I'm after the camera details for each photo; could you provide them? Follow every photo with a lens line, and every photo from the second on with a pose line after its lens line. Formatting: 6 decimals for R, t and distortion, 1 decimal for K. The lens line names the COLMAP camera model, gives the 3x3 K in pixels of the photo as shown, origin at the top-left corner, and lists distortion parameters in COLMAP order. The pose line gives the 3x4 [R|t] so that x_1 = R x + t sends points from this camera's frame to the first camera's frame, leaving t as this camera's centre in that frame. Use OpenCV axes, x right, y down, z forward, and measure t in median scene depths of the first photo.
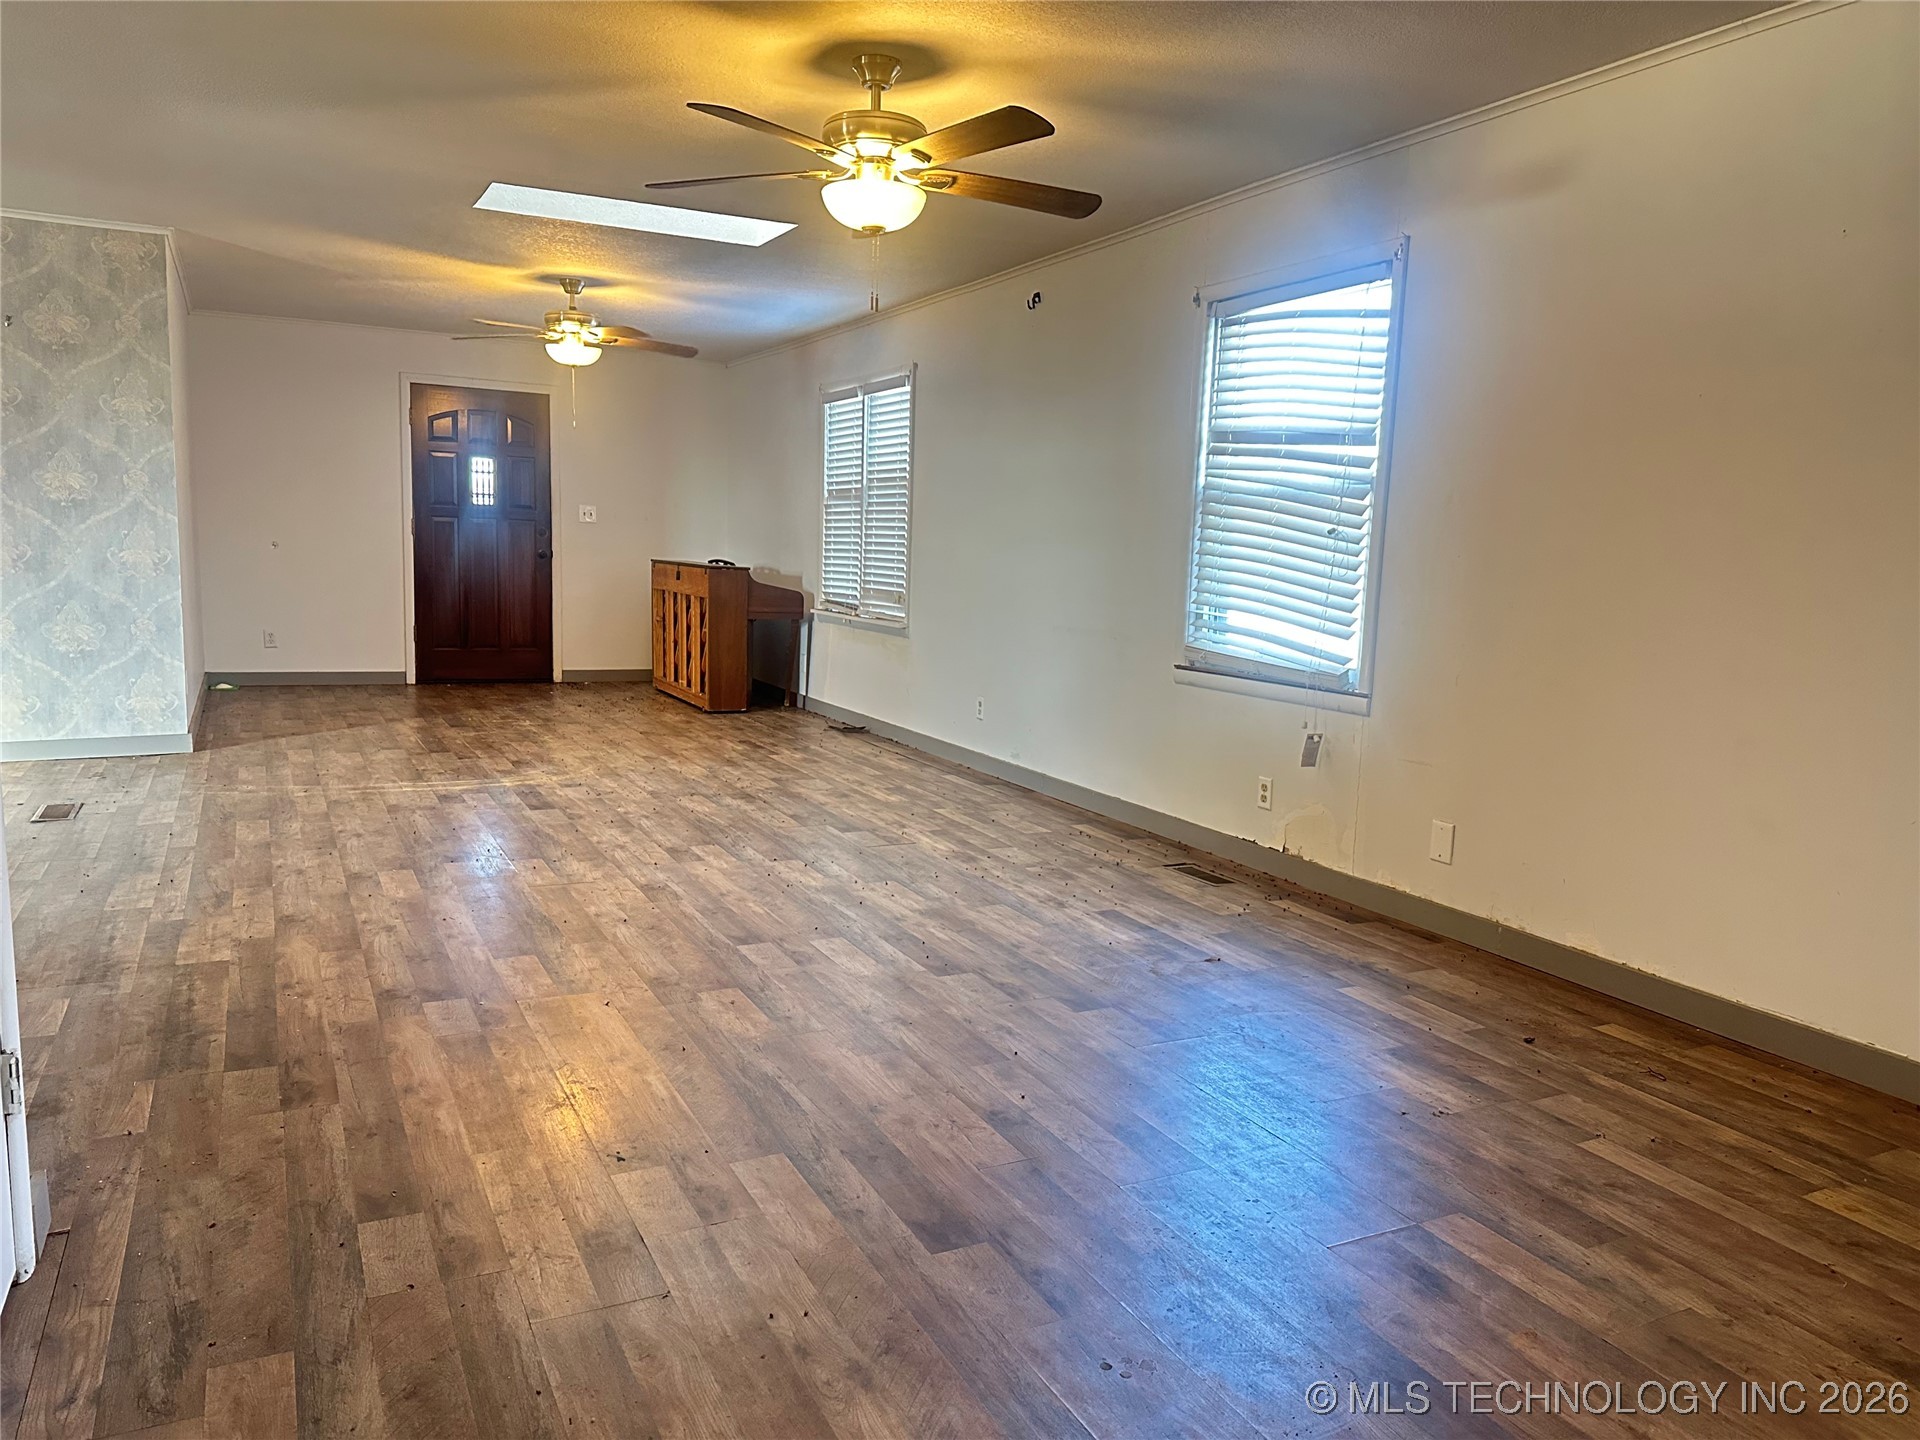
lens RADIAL K [[1282.5, 0, 964.4], [0, 1282.5, 756.1], [0, 0, 1]] dist [0.066046, -0.133753]
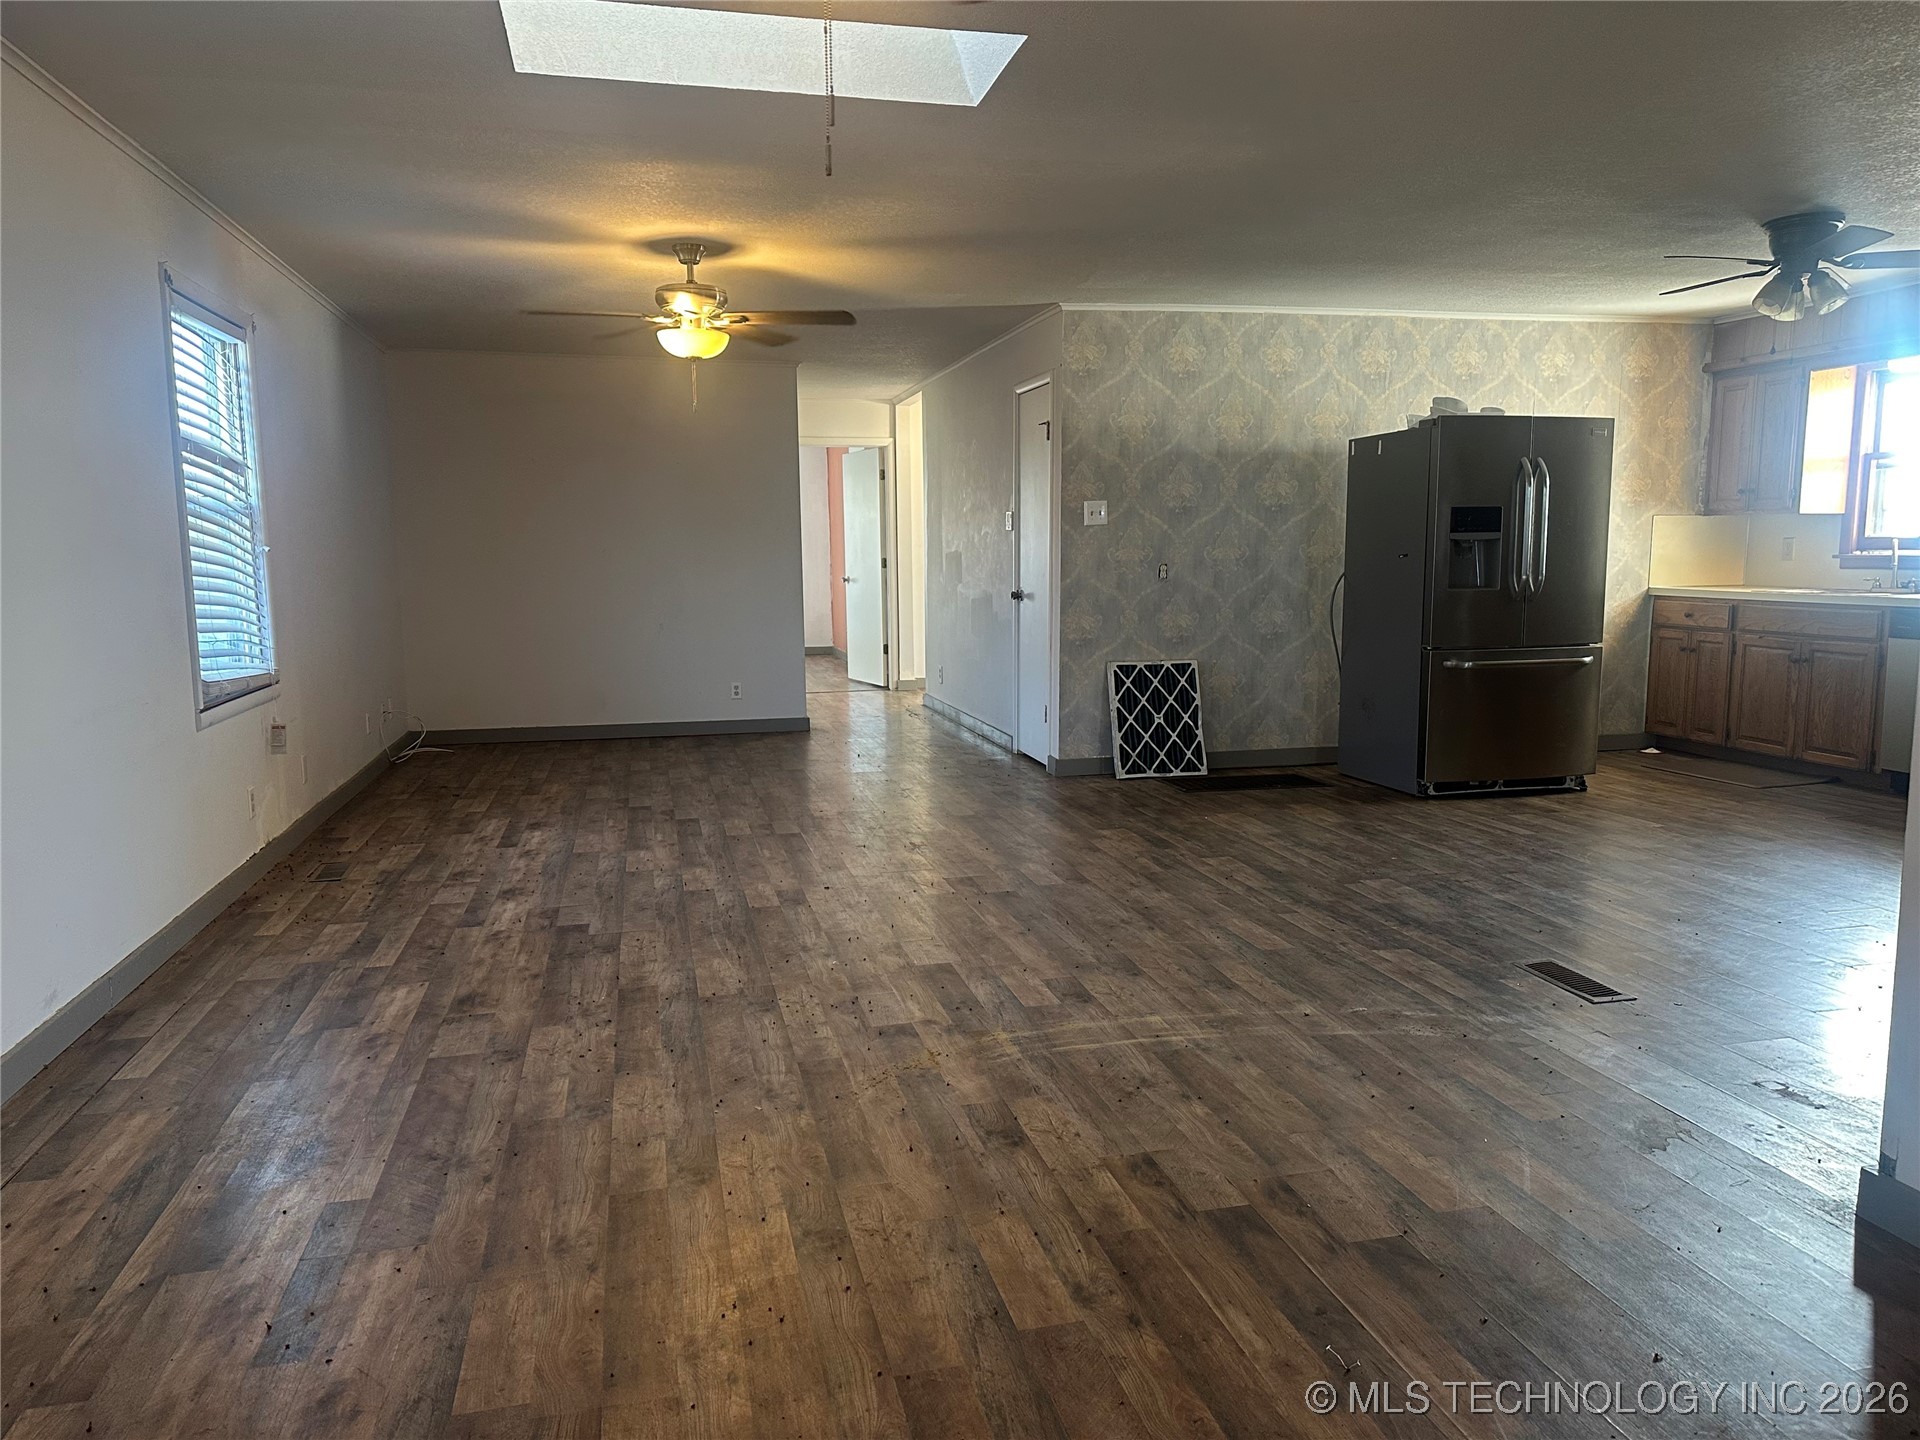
lens RADIAL K [[1335.8, 0, 960.0], [0, 1335.8, 720.0], [0, 0, 1]] dist [0.118585, -0.155434]
pose [[-0.966000, -0.058409, 0.251856, -0.620784], [0.016989, 0.957701, 0.287263, -0.361274], [-0.257982, 0.281775, -0.924147, 1.964042]]
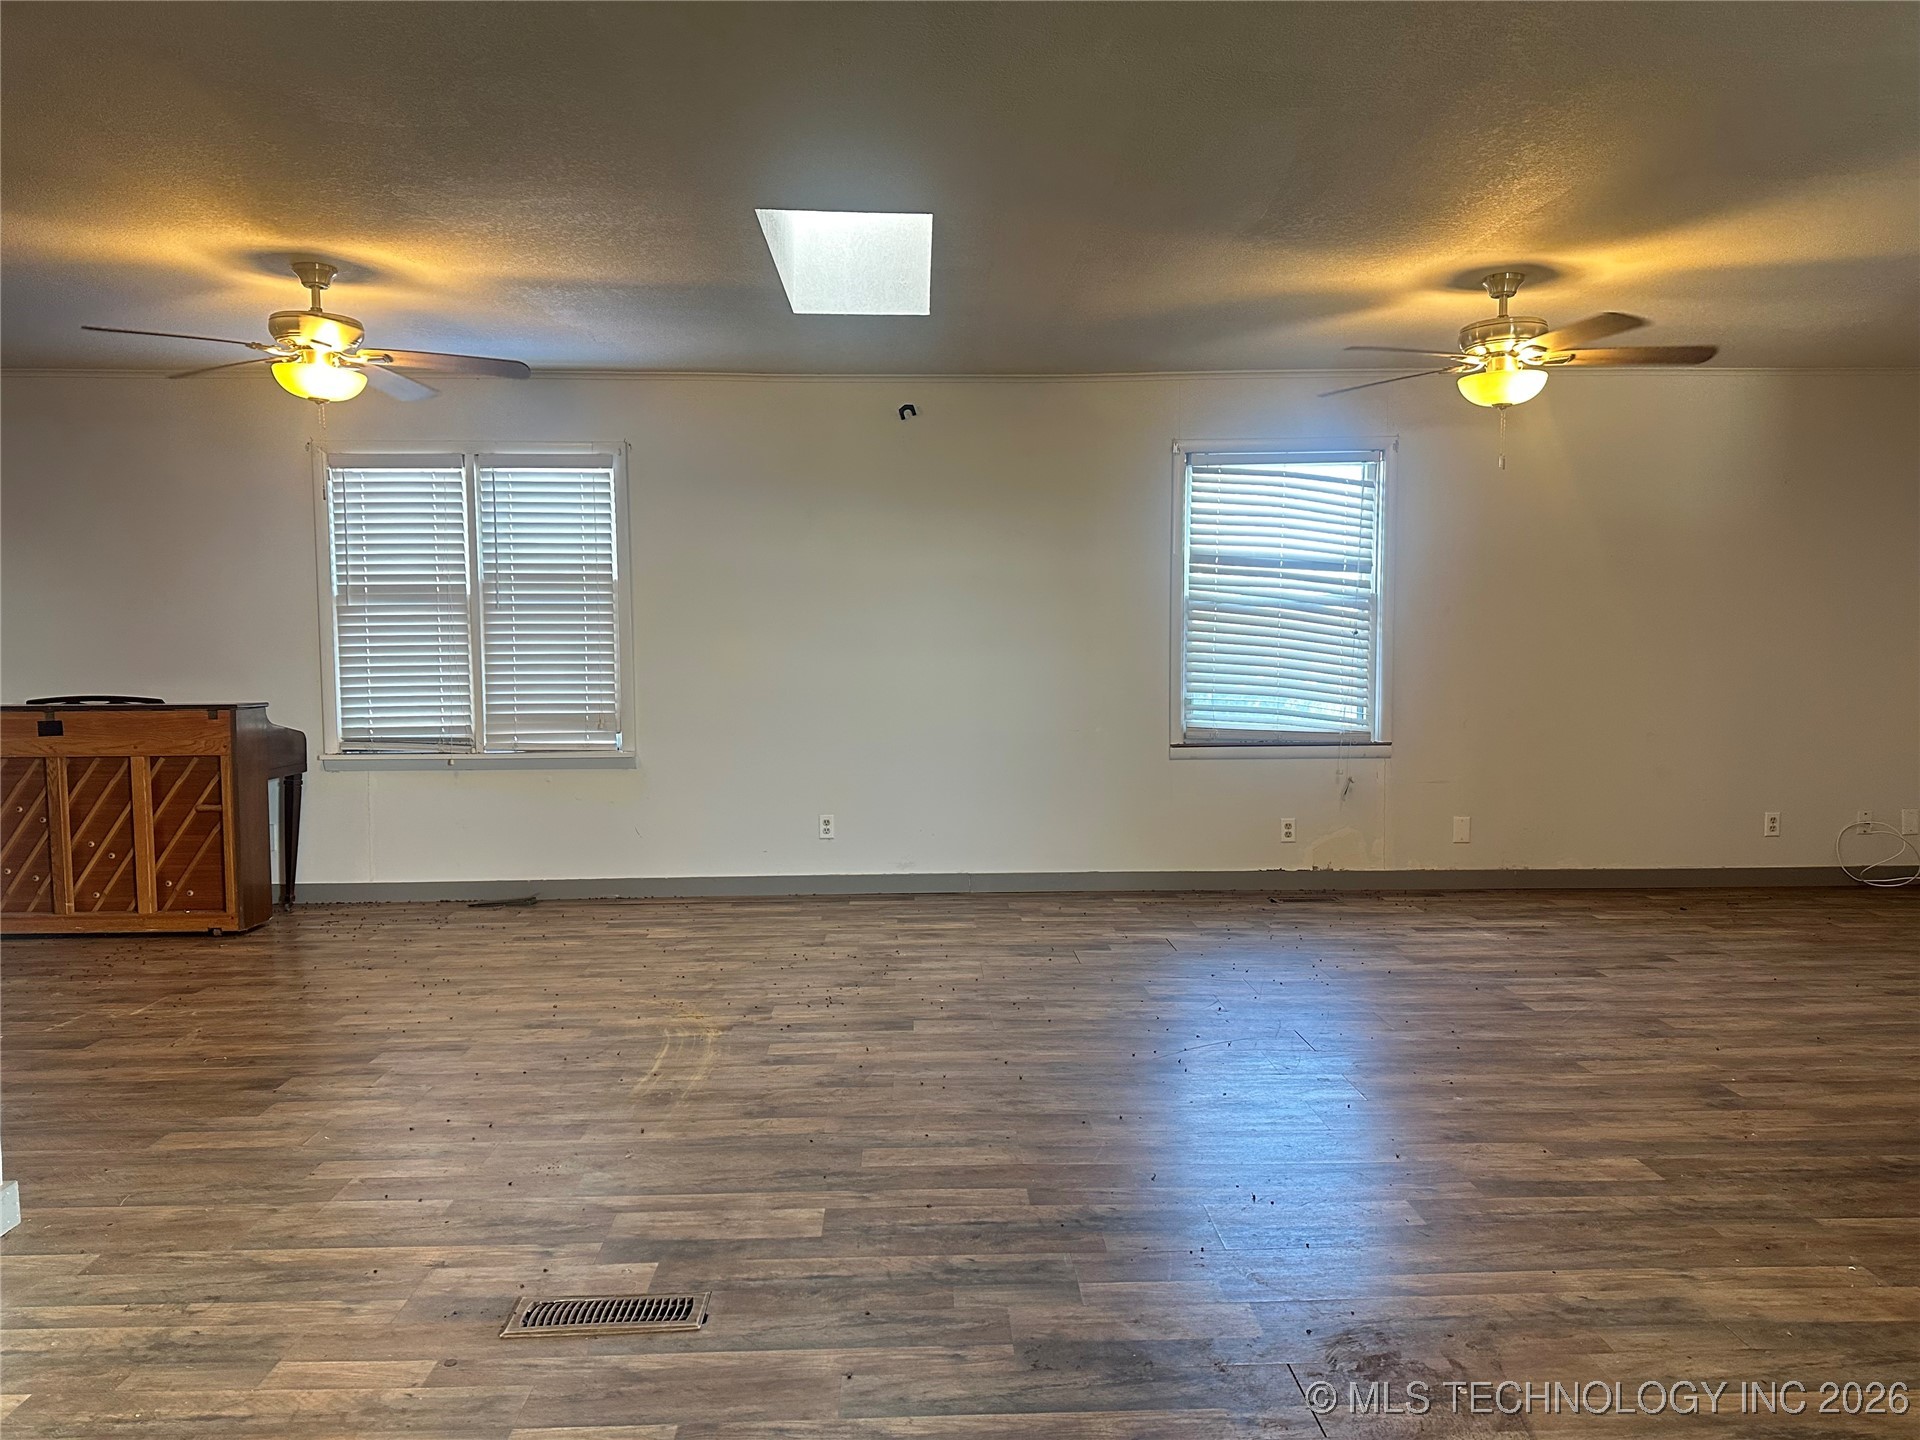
lens RADIAL K [[1335.8, 0, 960.0], [0, 1335.8, 720.0], [0, 0, 1]] dist [0.118585, -0.155434]
pose [[0.442401, -0.098278, 0.891416, -1.198466], [0.165981, 0.985778, 0.026307, -0.184819], [-0.881324, 0.136320, 0.452422, 0.709155]]
